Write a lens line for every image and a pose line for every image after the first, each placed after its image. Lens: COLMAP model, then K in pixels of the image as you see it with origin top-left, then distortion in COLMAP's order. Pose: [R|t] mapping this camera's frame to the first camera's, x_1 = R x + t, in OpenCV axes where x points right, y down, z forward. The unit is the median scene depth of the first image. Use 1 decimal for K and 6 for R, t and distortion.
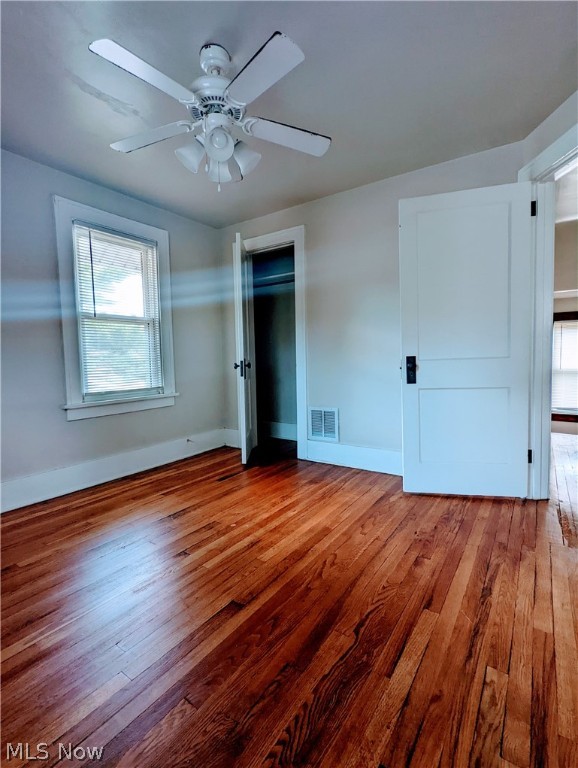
lens RADIAL K [[364.2, 0, 284.8], [0, 364.2, 381.6], [0, 0, 1]] dist [-0.001258, -0.000552]
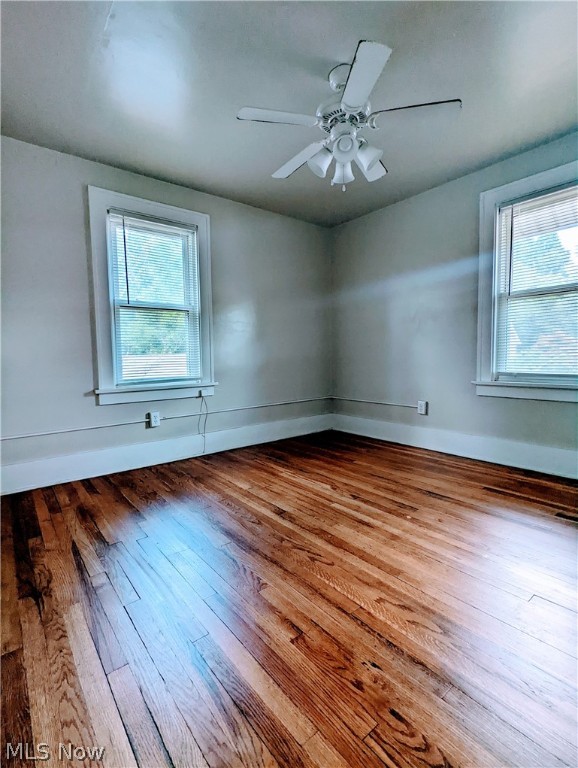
lens RADIAL K [[364.2, 0, 284.8], [0, 364.2, 381.6], [0, 0, 1]] dist [-0.001258, -0.000552]
pose [[-0.284797, 0.088194, -0.954522, 0.801954], [-0.042568, 0.993613, 0.104507, -0.031544], [0.957642, 0.070396, -0.279223, 0.933527]]
